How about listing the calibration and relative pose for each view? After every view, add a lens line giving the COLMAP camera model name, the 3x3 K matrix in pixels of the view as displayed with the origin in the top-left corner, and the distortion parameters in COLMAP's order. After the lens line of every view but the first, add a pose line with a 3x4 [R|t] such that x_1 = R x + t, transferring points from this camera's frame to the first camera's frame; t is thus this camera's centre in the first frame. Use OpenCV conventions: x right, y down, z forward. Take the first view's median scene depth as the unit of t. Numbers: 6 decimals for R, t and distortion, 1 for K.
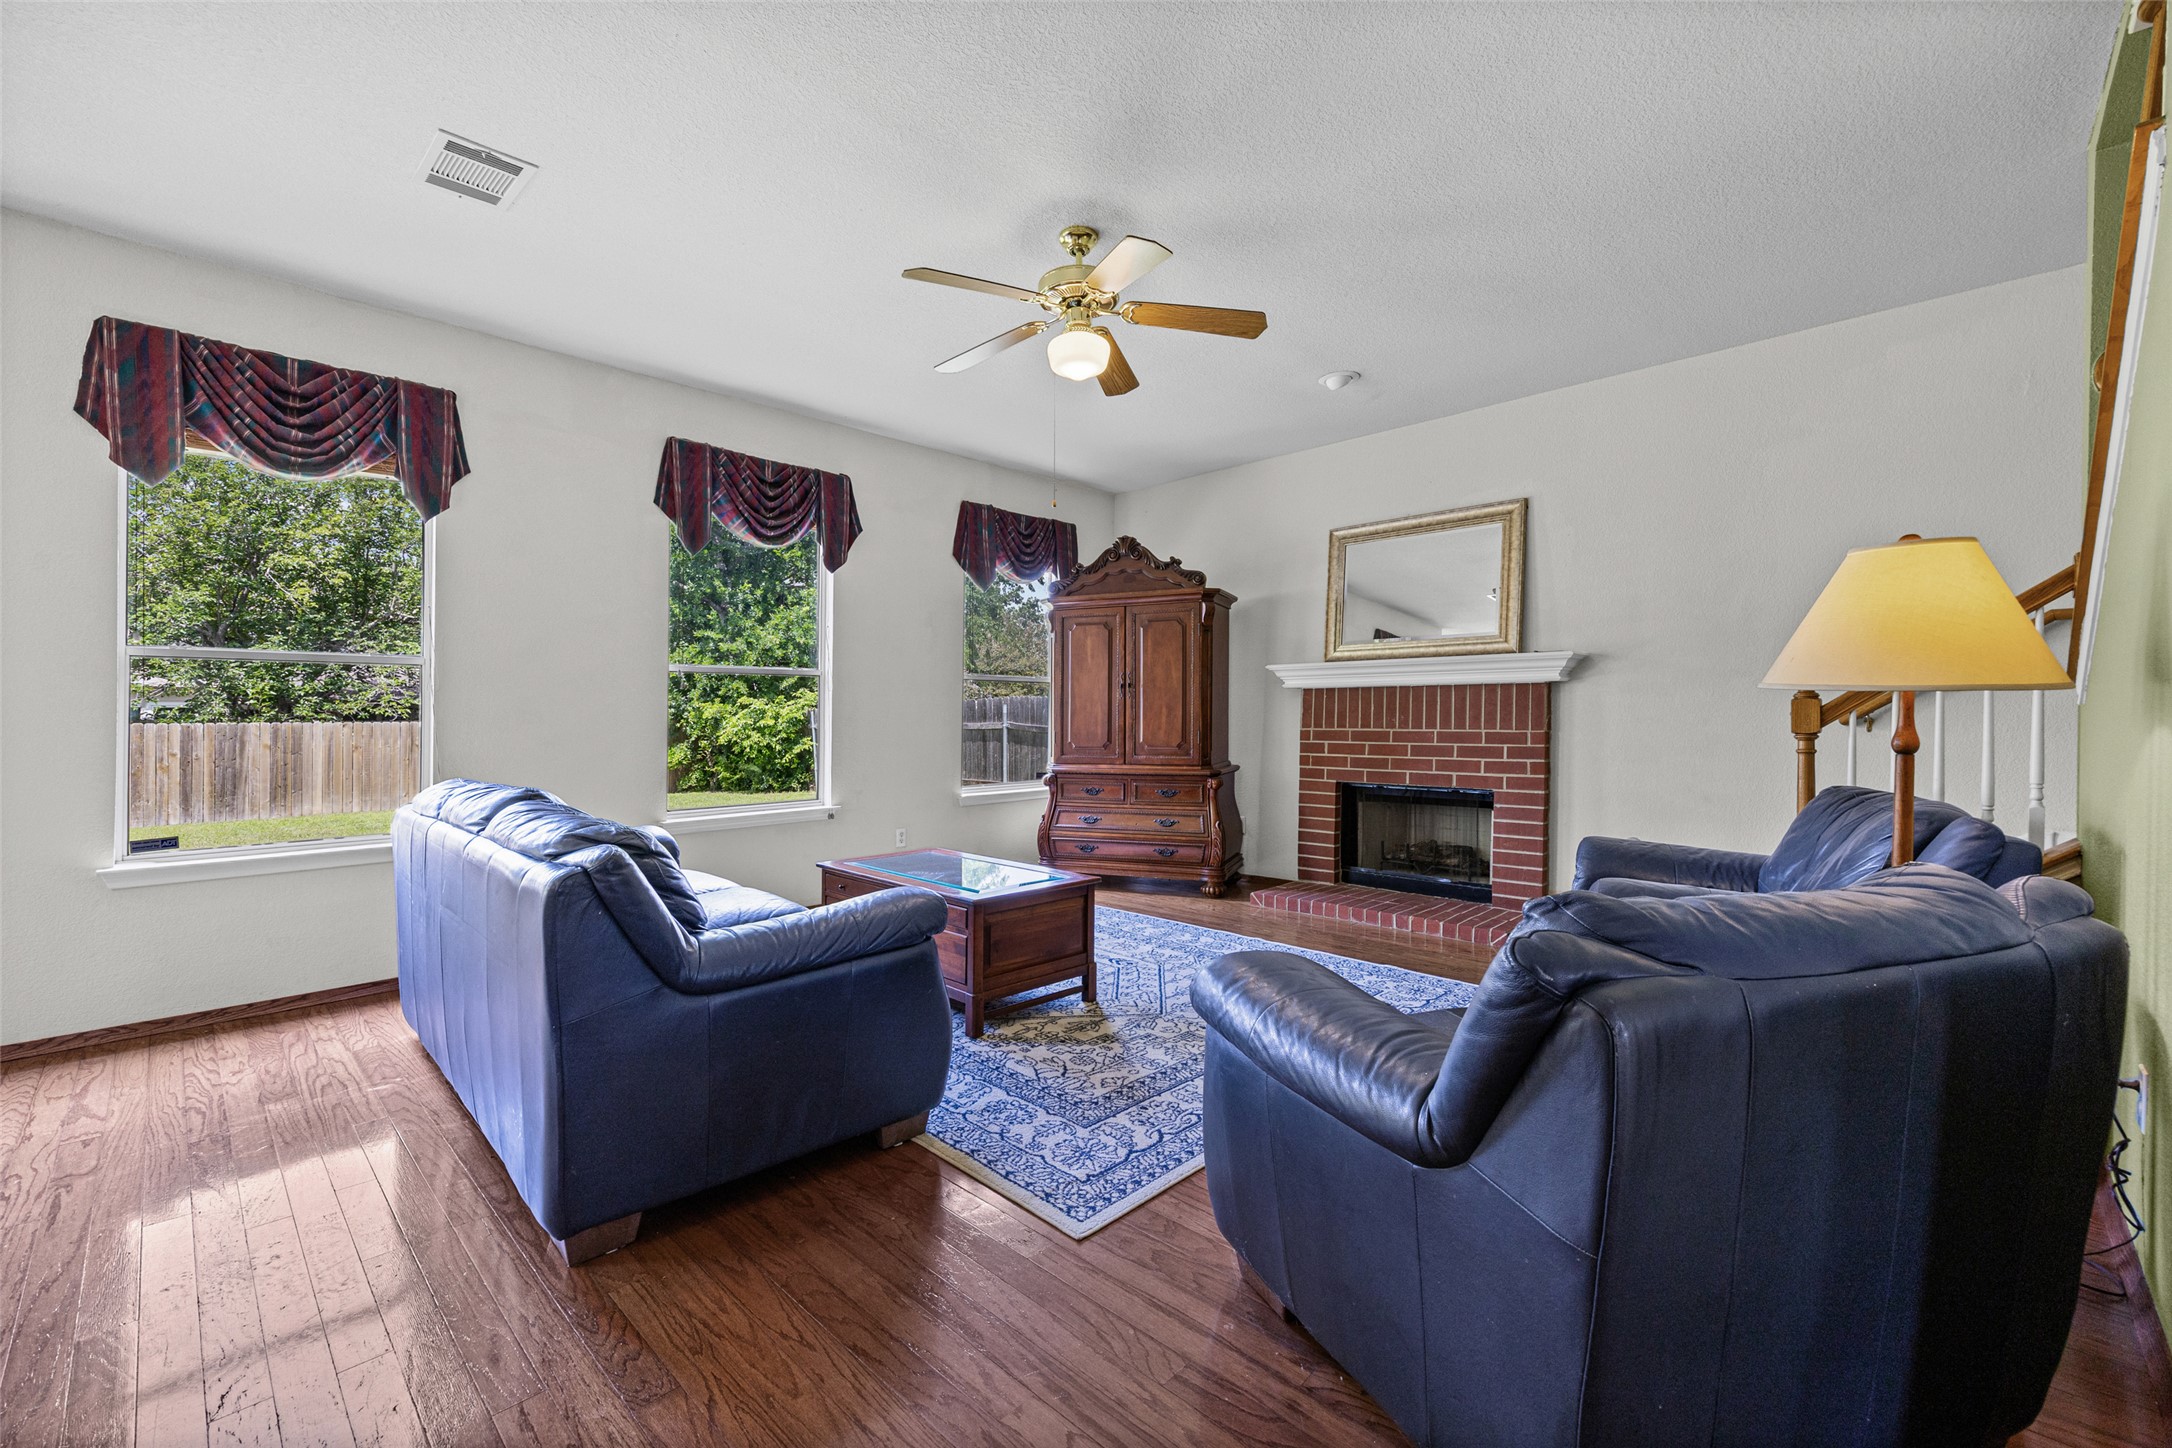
lens RADIAL K [[899.0, 0, 1088.4], [0, 899.0, 719.5], [0, 0, 1]] dist [0.004147, 0.000170]
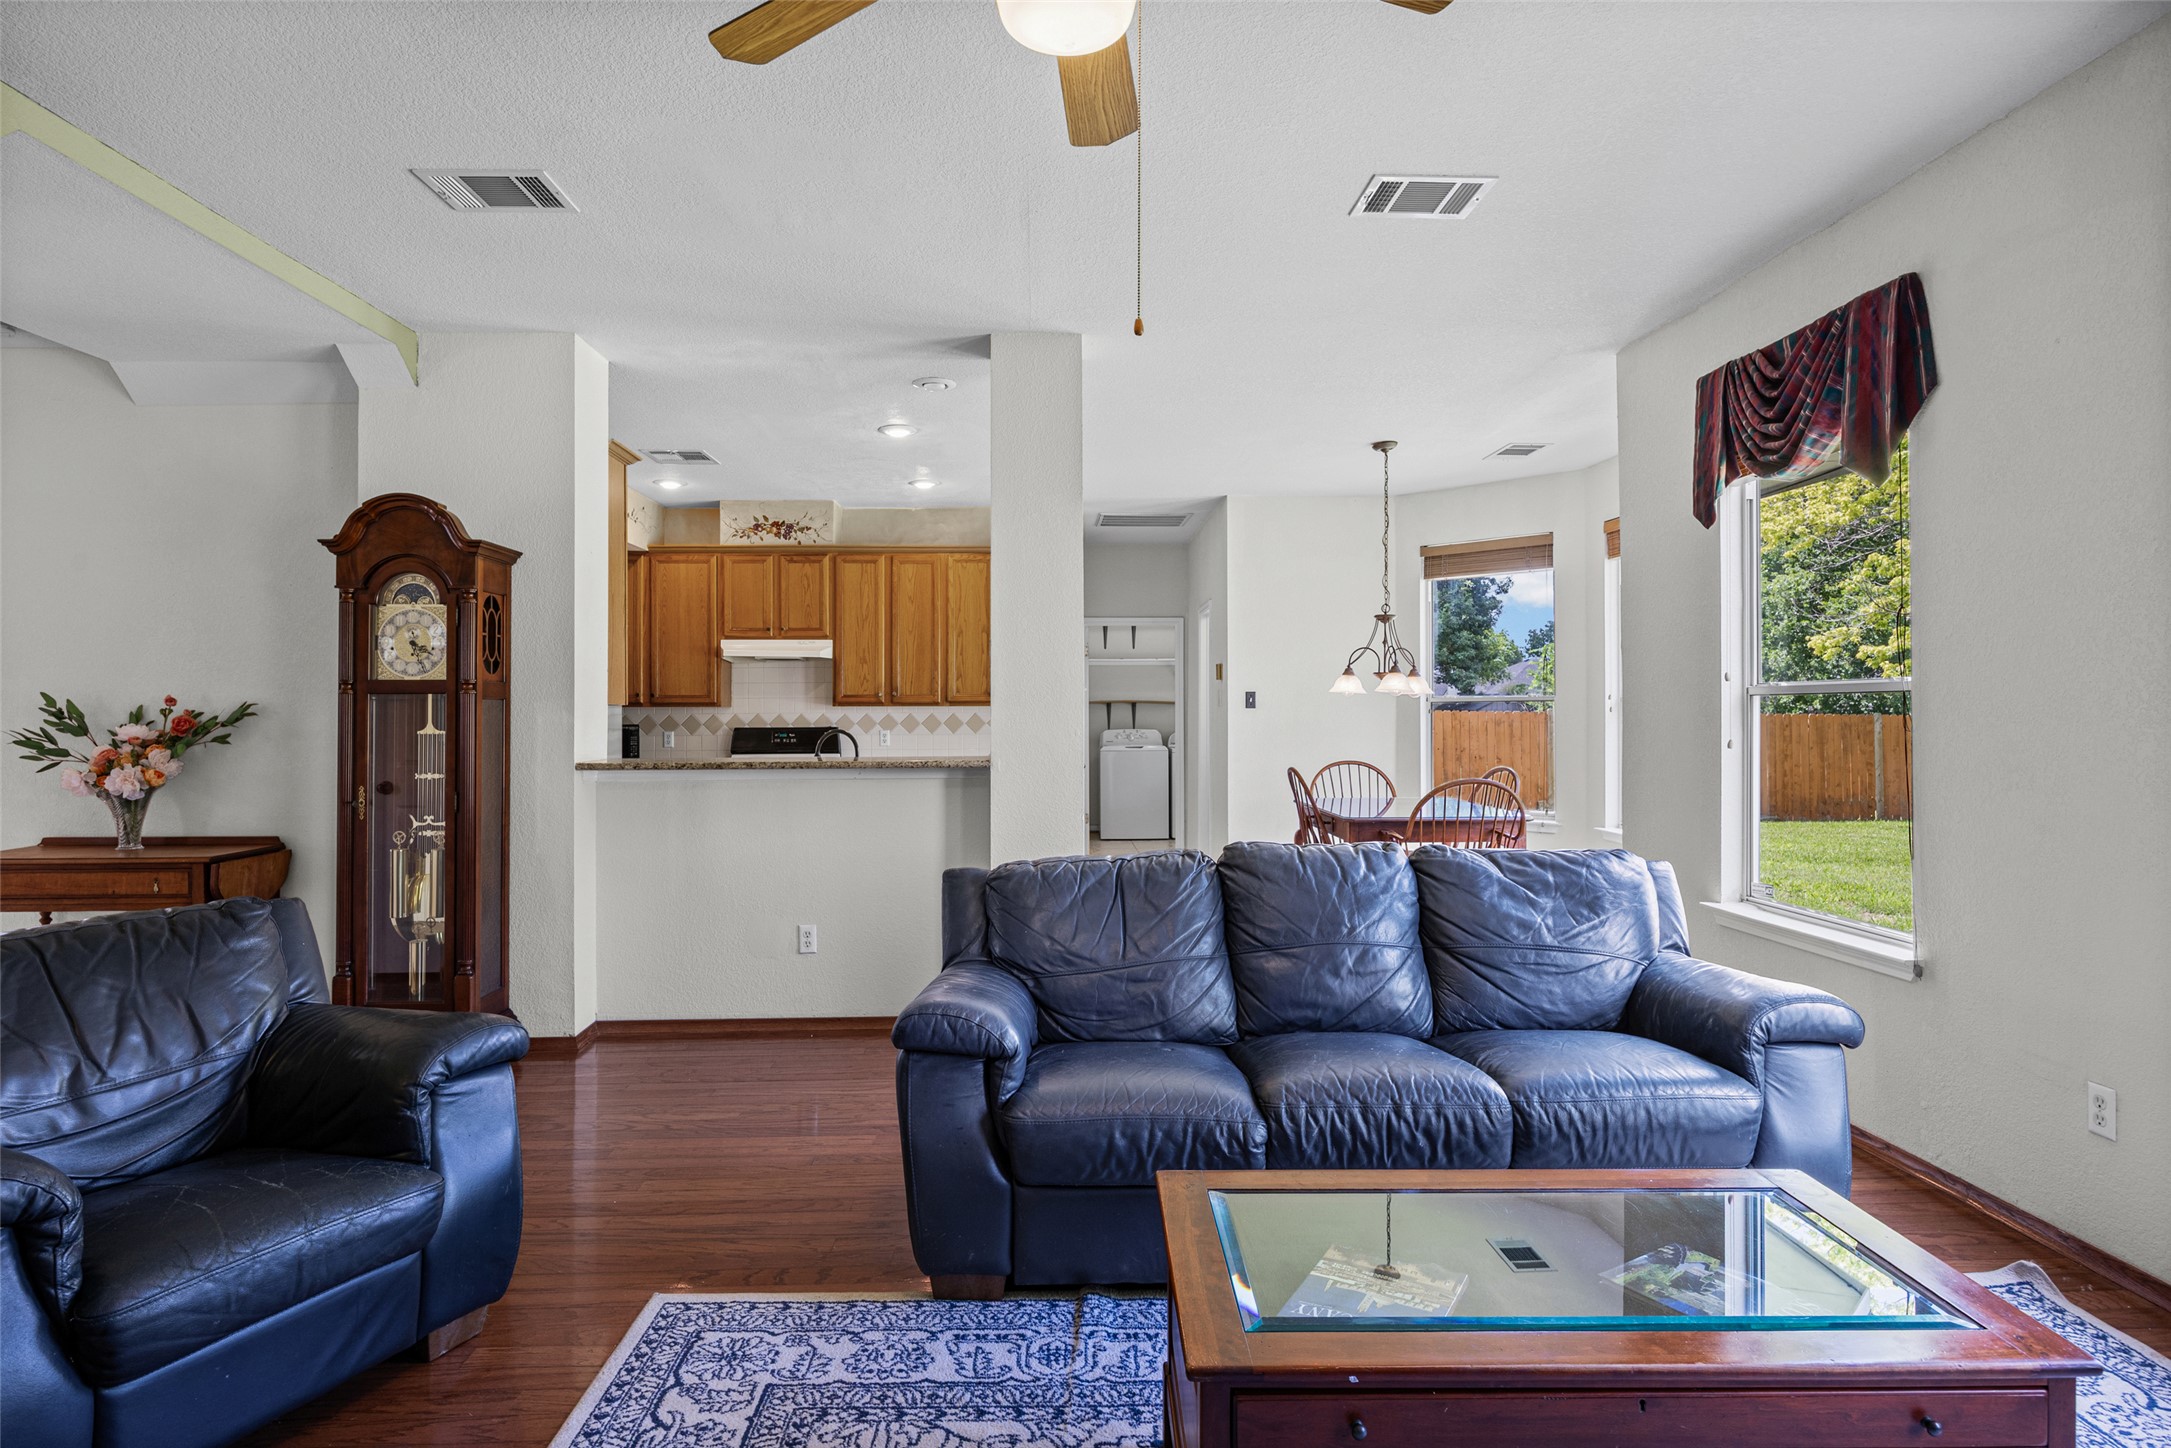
lens RADIAL K [[1187.1, 0, 1092.0], [0, 1187.1, 715.0], [0, 0, 1]] dist [0.001935, -0.000013]
pose [[-0.704510, 0.001746, -0.709692, 0.367747], [0.004277, 0.999989, -0.001785, -0.057392], [0.709682, -0.004293, -0.704509, 1.405574]]
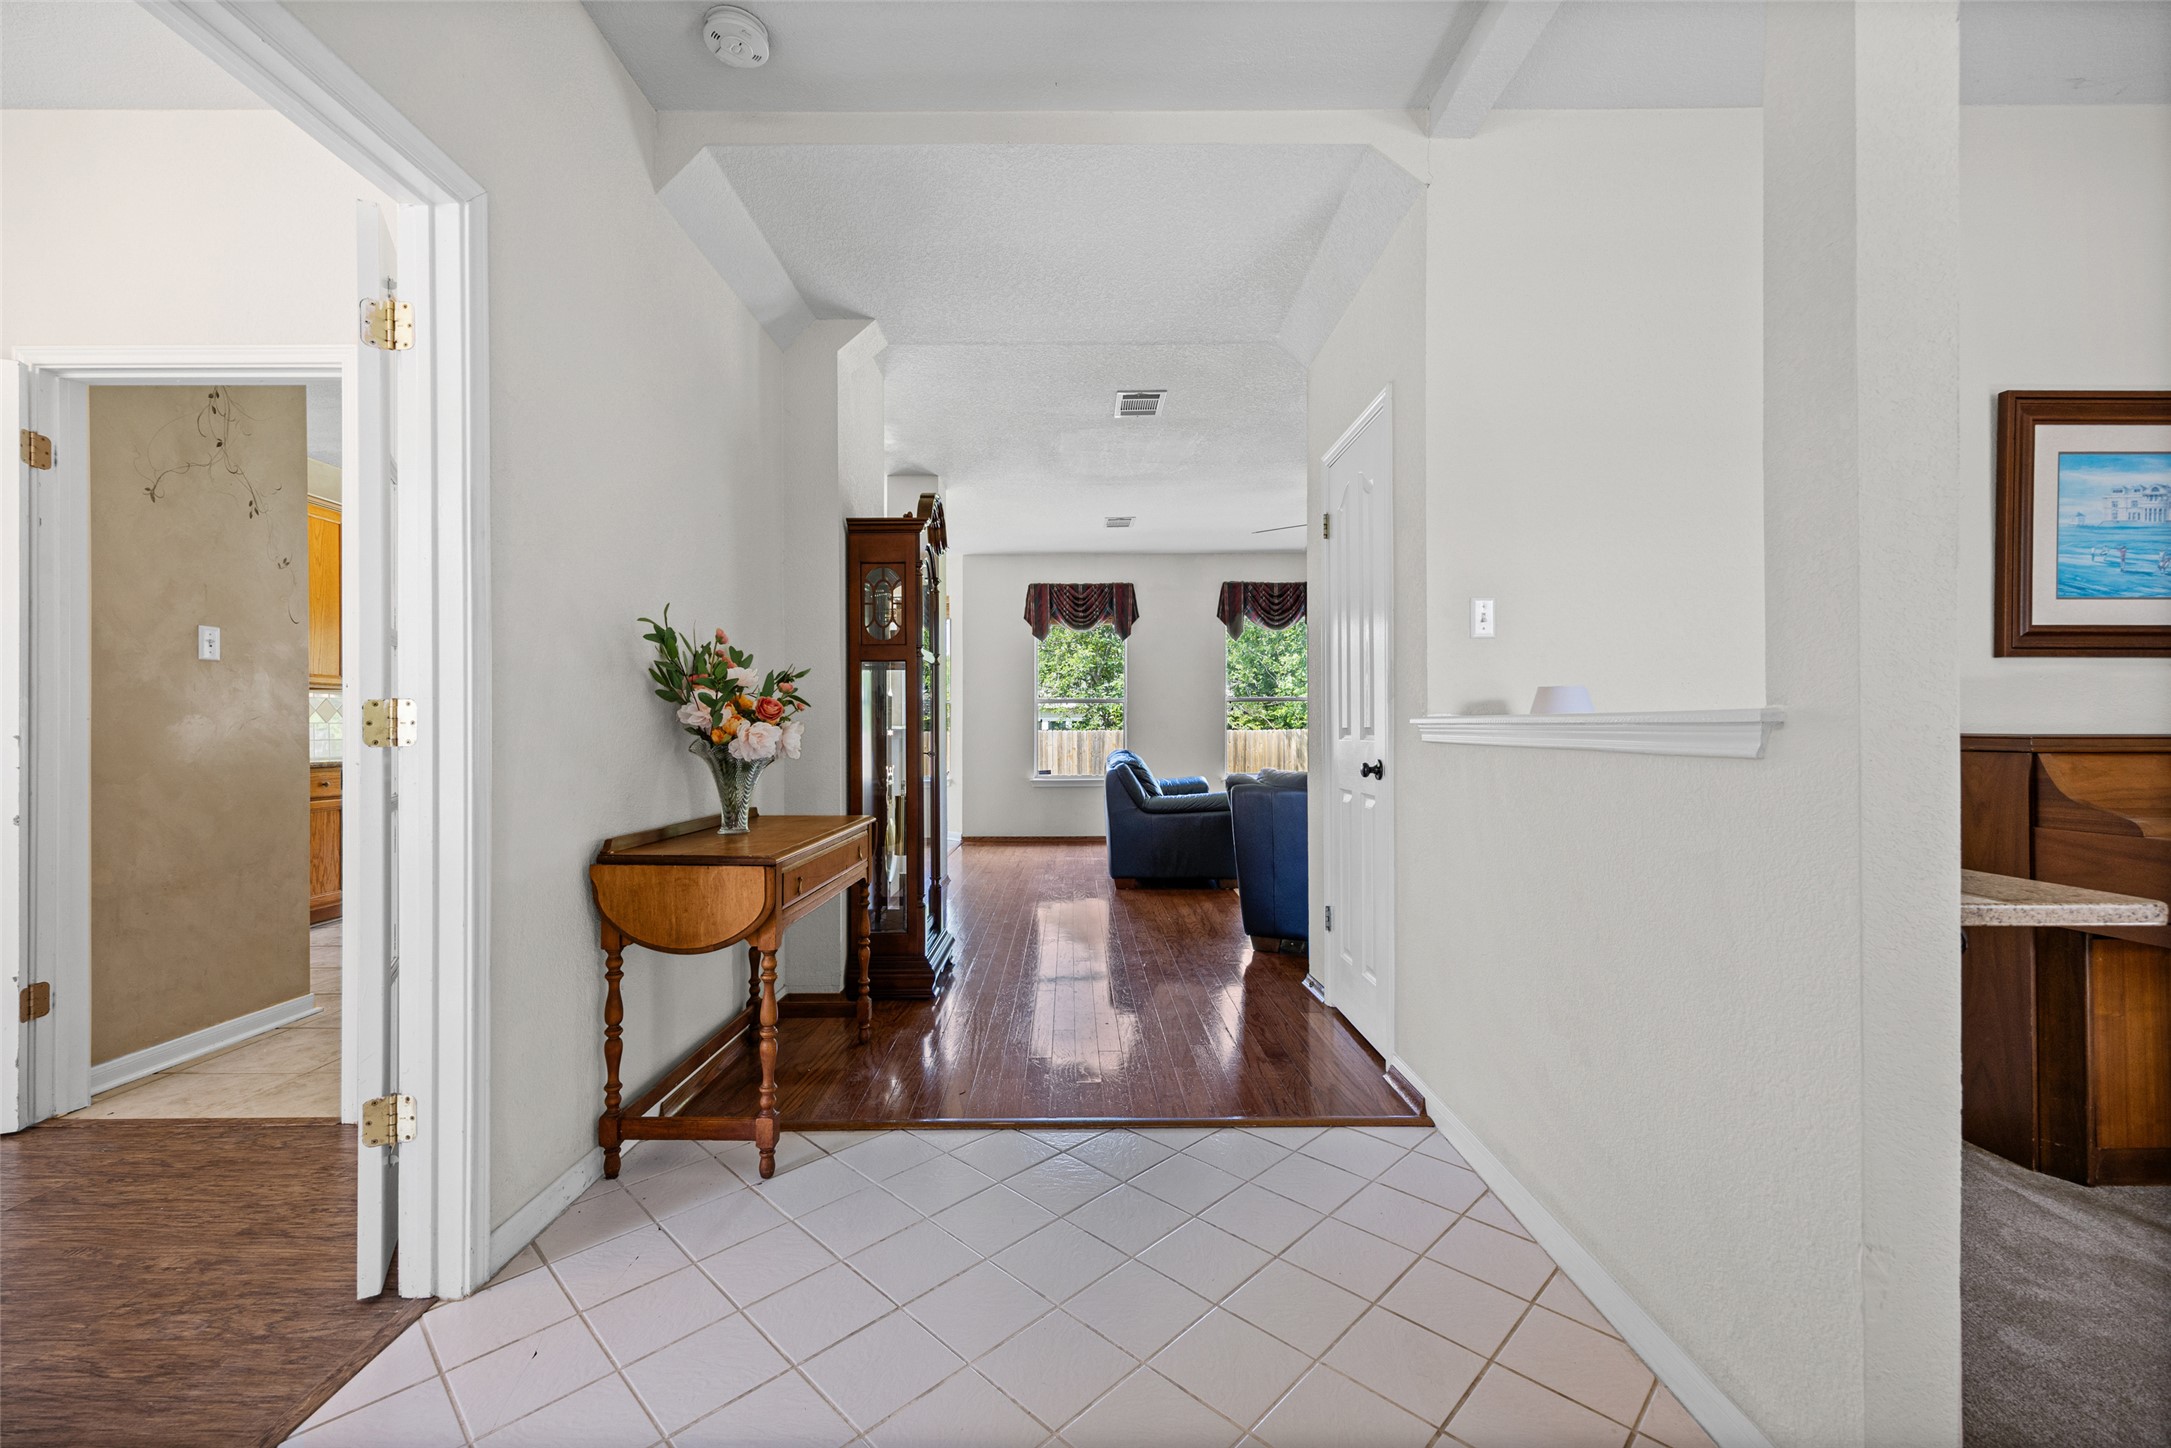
lens RADIAL K [[889.5, 0, 1078.0], [0, 889.5, 726.4], [0, 0, 1]] dist [0.001047, -0.000178]
pose [[0.695252, -0.005025, -0.718748, 0.970846], [0.004182, 0.999987, -0.002947, 0.007978], [0.718754, -0.000957, 0.695264, -0.794233]]
